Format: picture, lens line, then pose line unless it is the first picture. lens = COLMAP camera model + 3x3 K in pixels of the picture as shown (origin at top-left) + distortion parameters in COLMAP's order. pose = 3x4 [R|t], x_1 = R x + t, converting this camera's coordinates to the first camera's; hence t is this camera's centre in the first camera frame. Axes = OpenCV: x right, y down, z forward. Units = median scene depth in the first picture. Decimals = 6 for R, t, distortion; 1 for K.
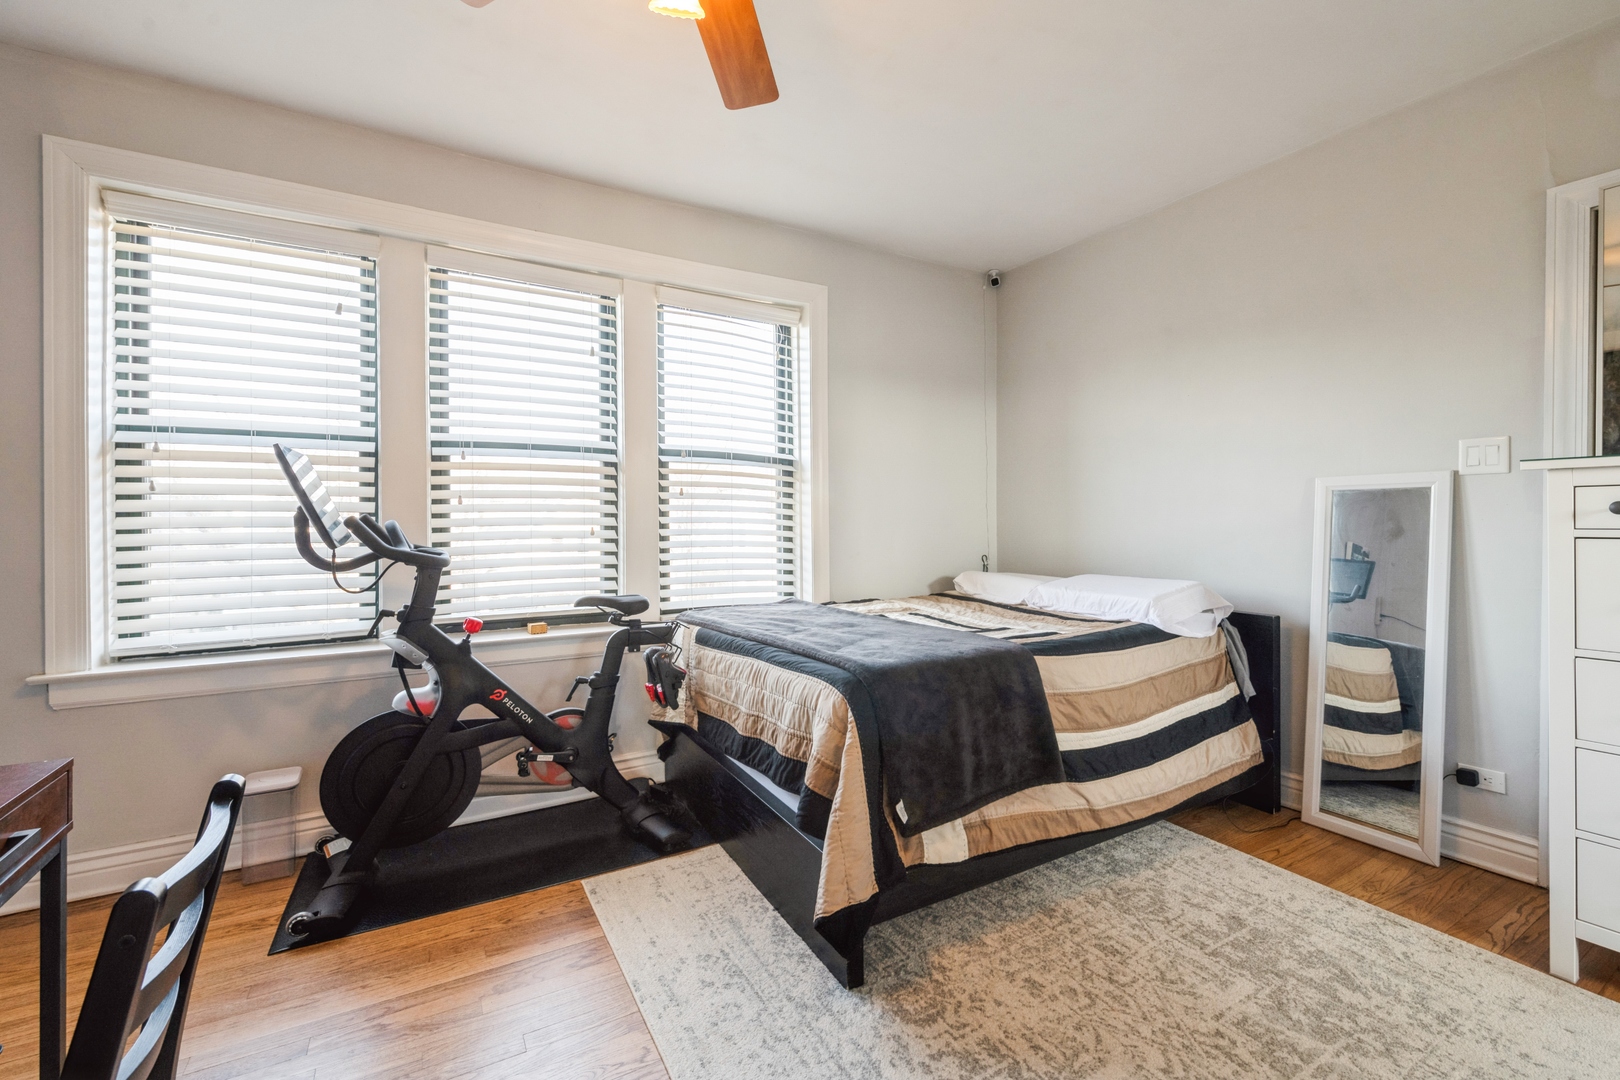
lens RADIAL K [[690.5, 0, 809.5], [0, 690.5, 511.8], [0, 0, 1]] dist [0.002422, 0.000221]
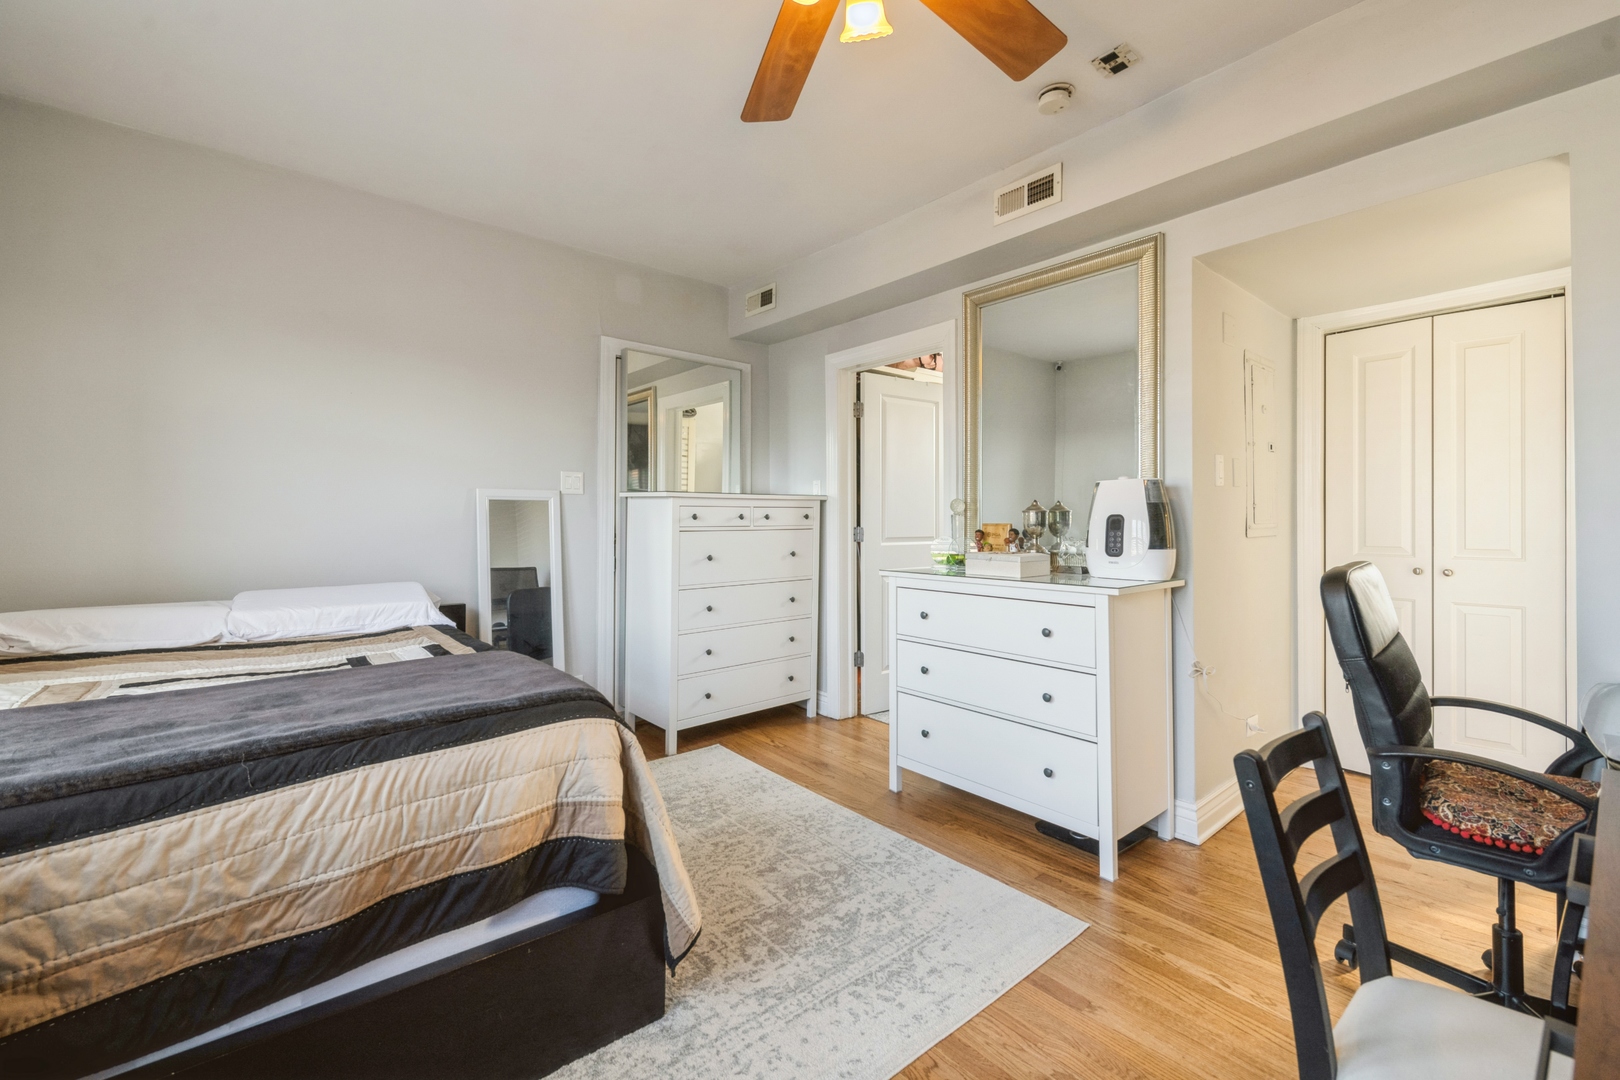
lens RADIAL K [[673.7, 0, 809.8], [0, 673.7, 531.9], [0, 0, 1]] dist [0.000782, 0.000054]
pose [[-0.166188, 0.004197, 0.986085, -0.642730], [0.007231, 0.999969, -0.003038, 0.039696], [-0.986068, 0.006625, -0.166213, 0.708378]]
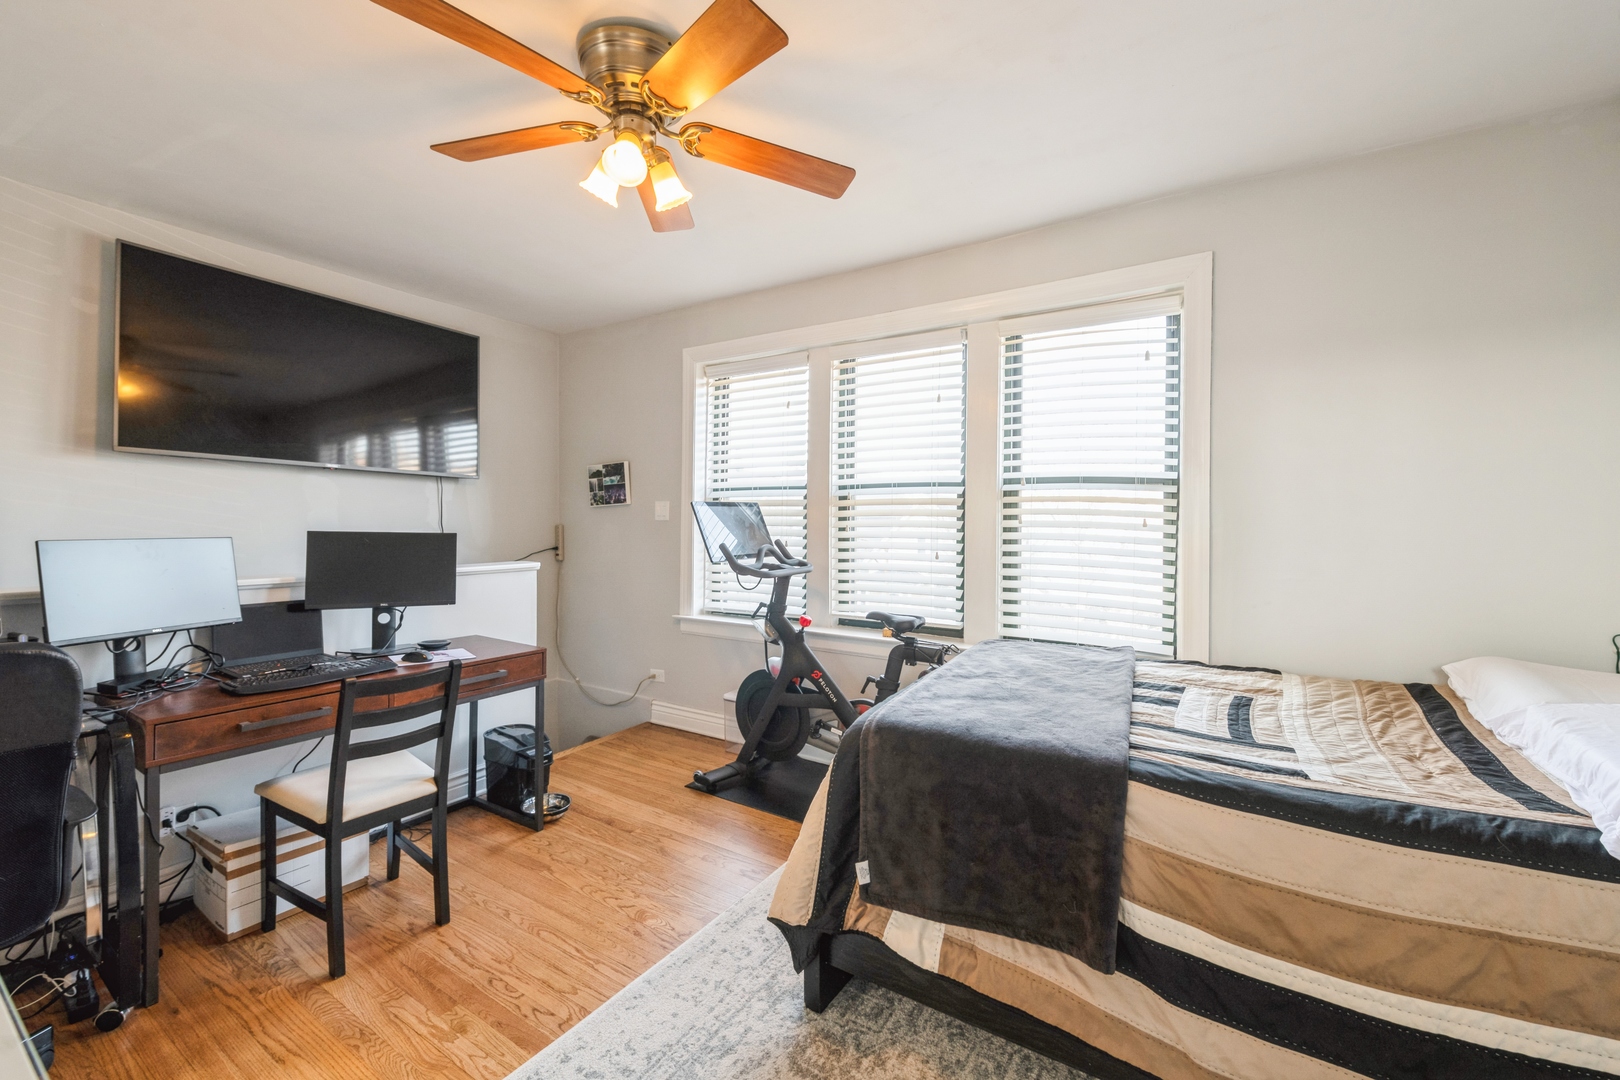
lens RADIAL K [[638.7, 0, 810.0], [0, 638.7, 540.0], [0, 0, 1]] dist [-0.047500, -0.000019]
pose [[0.456022, 0.016586, -0.889814, 0.647106], [-0.014629, 0.999831, 0.011139, -0.008900], [0.889848, 0.007937, 0.456187, 0.429485]]
